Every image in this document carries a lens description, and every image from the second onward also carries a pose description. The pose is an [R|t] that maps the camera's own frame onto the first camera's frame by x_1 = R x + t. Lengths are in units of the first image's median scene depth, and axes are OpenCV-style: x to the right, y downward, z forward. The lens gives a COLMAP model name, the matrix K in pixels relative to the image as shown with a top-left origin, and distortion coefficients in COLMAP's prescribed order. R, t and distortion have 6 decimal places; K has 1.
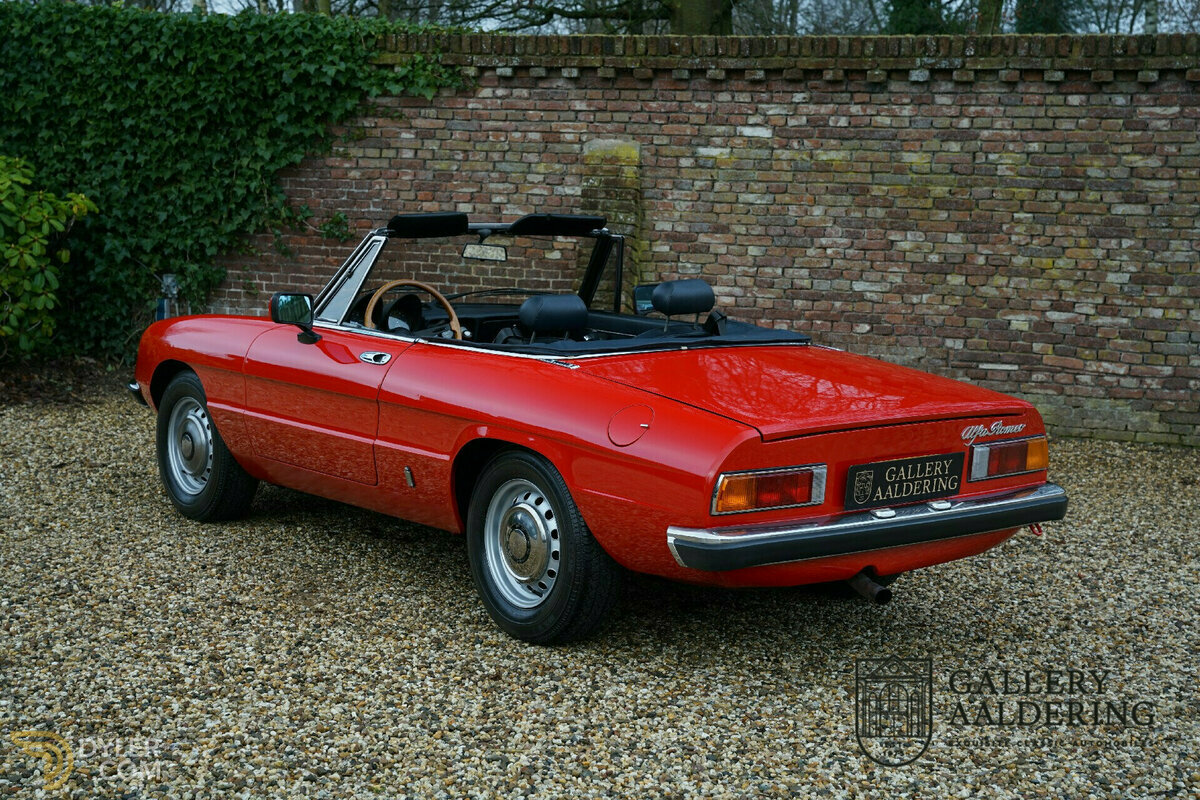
lens RADIAL K [[1796.9, 0, 599.8], [0, 1796.9, 400.2], [0, 0, 1]] dist [0.201035, 0.000000]
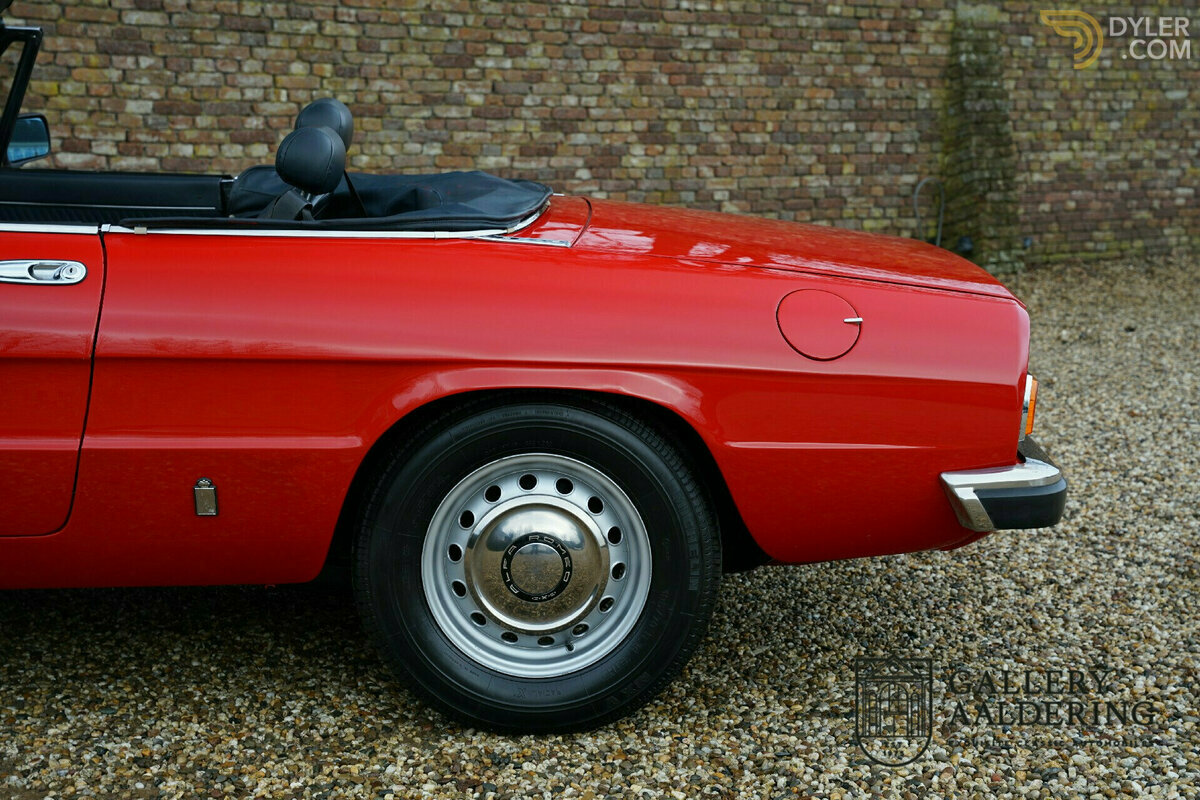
lens RADIAL K [[1813.5, 0, 607.6], [0, 1813.5, 396.5], [0, 0, 1]] dist [0.172878, 0.000000]
pose [[0.571154, -0.155022, 0.806071, -0.258337], [0.096668, 0.987874, 0.121490, -0.020182], [-0.815131, 0.008532, 0.579214, 0.371758]]
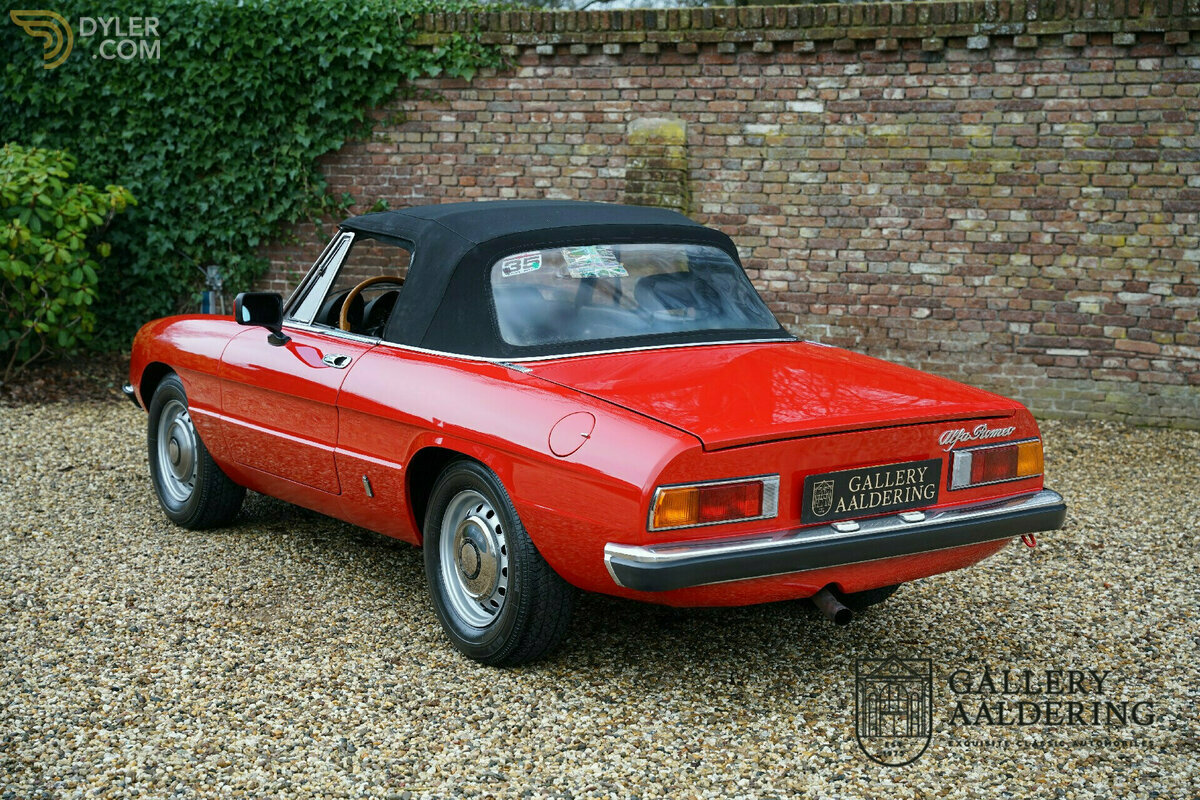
lens RADIAL K [[1841.7, 0, 601.0], [0, 1841.7, 394.4], [0, 0, 1]] dist [0.217483, 0.000000]
pose [[0.996901, -0.010373, -0.077983, 0.055724], [0.011076, 0.999902, 0.008585, -0.007761], [0.077886, -0.009422, 0.996918, 0.022477]]
